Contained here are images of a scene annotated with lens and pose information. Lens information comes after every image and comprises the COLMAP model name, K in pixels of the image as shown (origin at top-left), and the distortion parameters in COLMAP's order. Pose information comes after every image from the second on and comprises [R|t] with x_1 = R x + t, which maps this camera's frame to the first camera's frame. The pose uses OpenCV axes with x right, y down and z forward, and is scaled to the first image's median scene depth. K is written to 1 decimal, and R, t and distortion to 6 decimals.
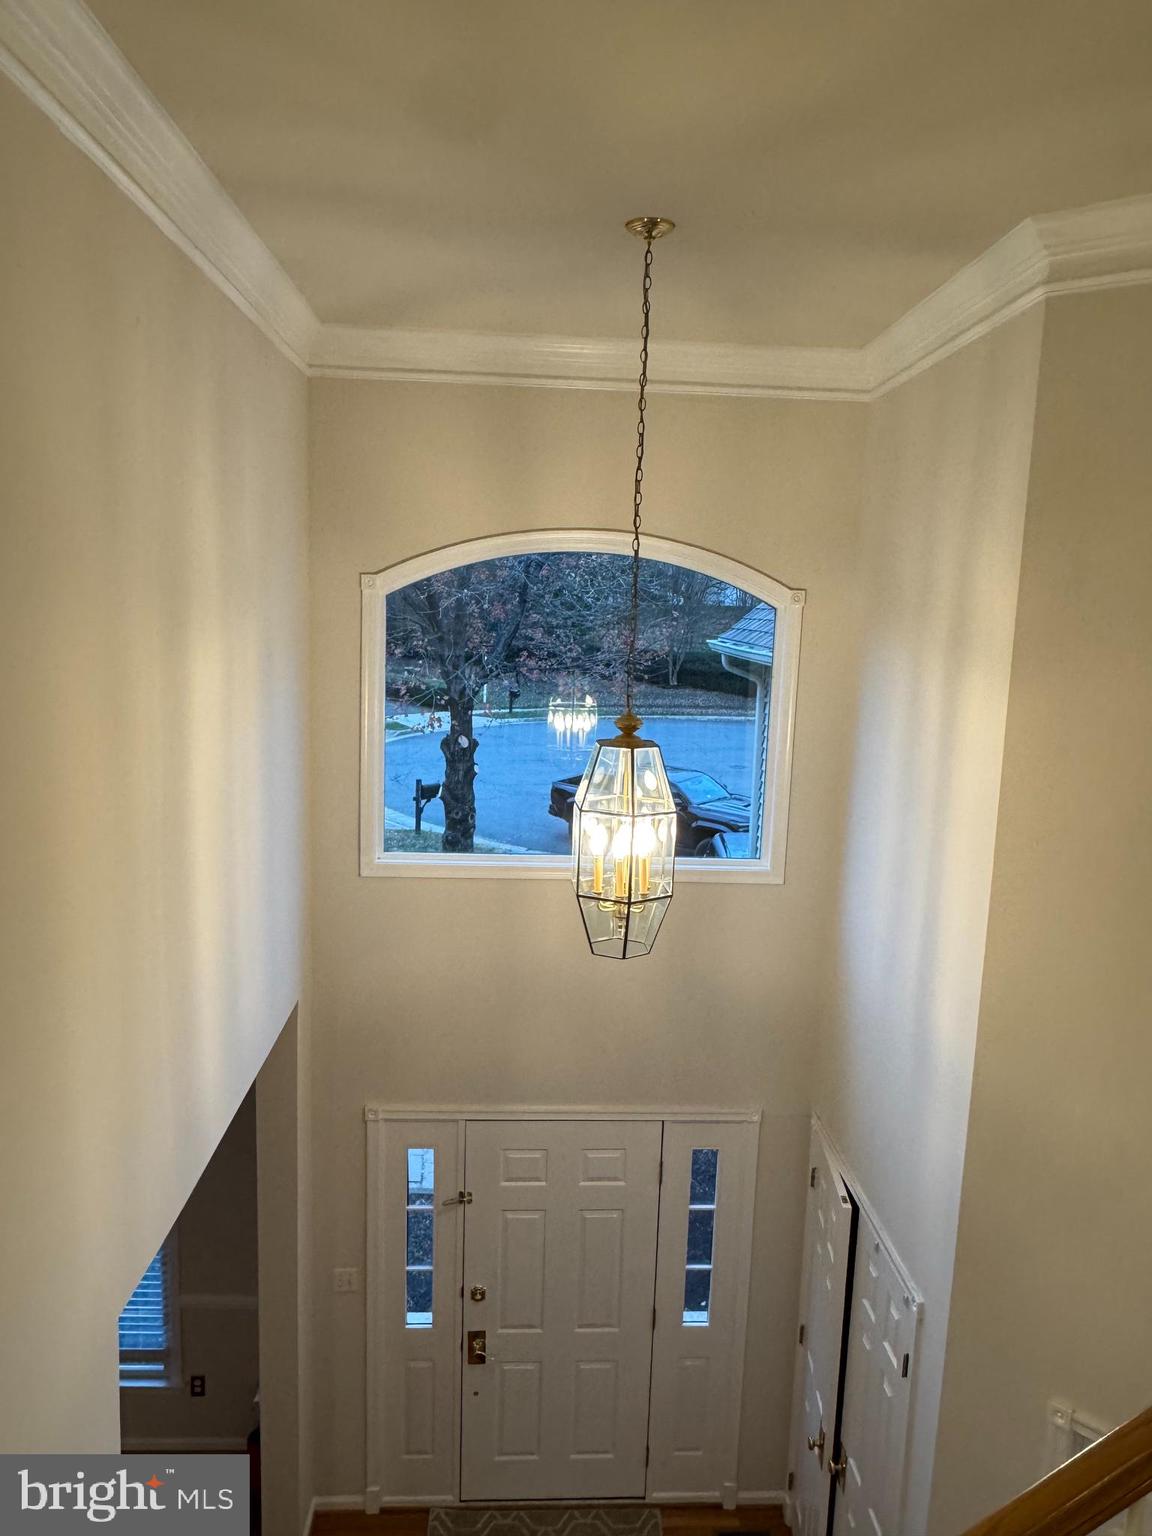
lens RADIAL K [[1085.1, 0, 581.8], [0, 1085.1, 760.6], [0, 0, 1]] dist [-0.001353, 0.002071]
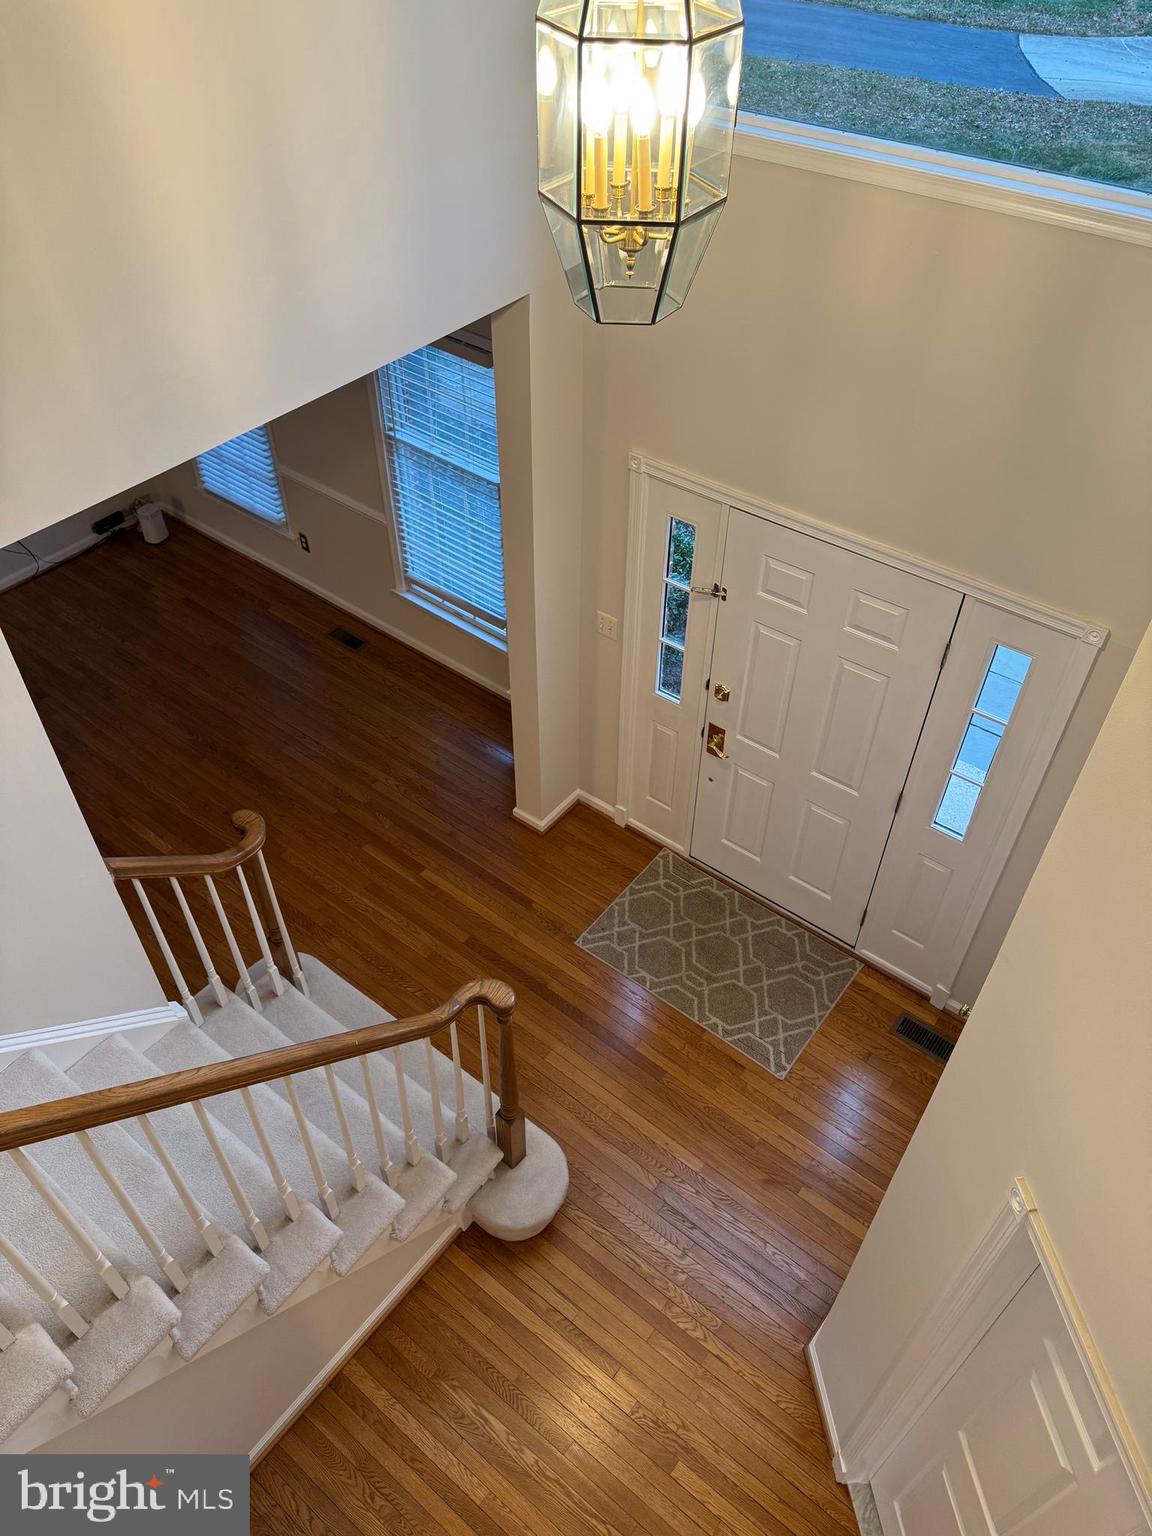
lens RADIAL K [[1088.4, 0, 576.0], [0, 1088.4, 768.0], [0, 0, 1]] dist [0.035297, -0.005211]
pose [[0.746863, 0.440269, -0.498357, 0.290351], [-0.071117, 0.798018, 0.598422, 0.008709], [0.661165, -0.411497, 0.627321, 0.324879]]
